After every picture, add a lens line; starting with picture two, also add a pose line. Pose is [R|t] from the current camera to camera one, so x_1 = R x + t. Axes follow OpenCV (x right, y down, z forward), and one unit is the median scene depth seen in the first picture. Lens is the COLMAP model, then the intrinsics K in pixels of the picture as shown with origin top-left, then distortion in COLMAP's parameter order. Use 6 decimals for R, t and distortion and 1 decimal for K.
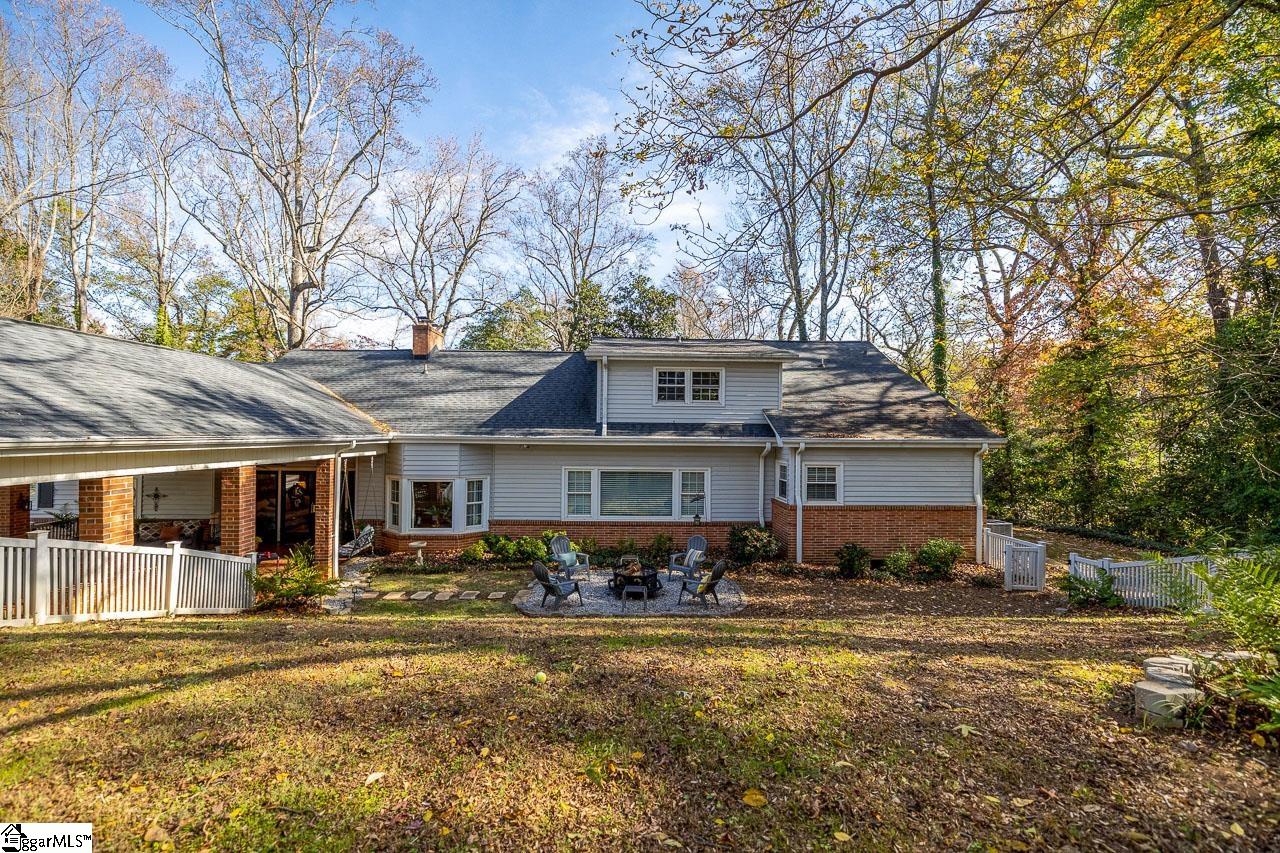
lens RADIAL K [[537.6, 0, 641.5], [0, 537.6, 425.5], [0, 0, 1]] dist [0.003043, 0.000309]
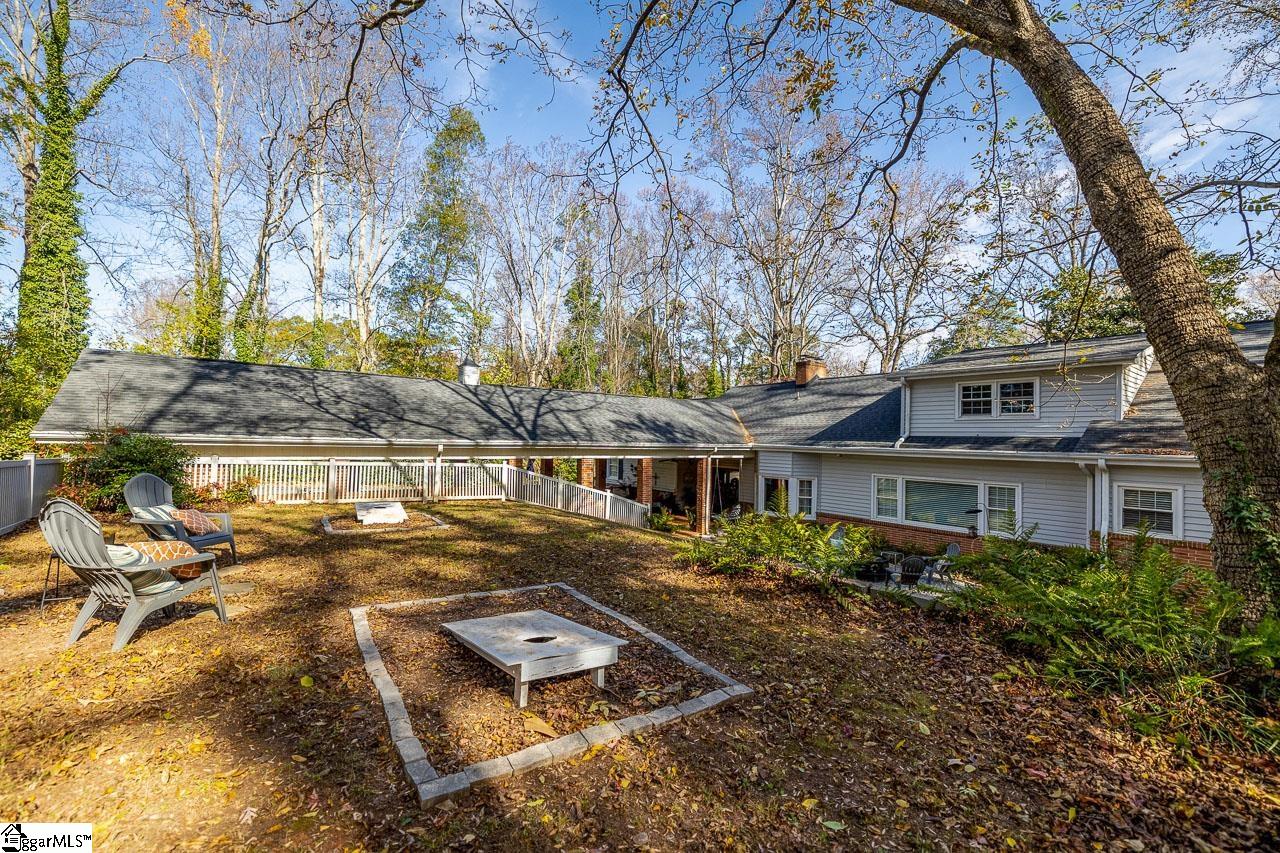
lens RADIAL K [[537.6, 0, 638.0], [0, 537.6, 429.1], [0, 0, 1]] dist [0.003043, 0.000309]
pose [[0.591432, -0.011722, -0.806270, 0.504562], [-0.005336, 0.999816, -0.018450, 0.003301], [0.806337, 0.015214, 0.591260, -0.109066]]
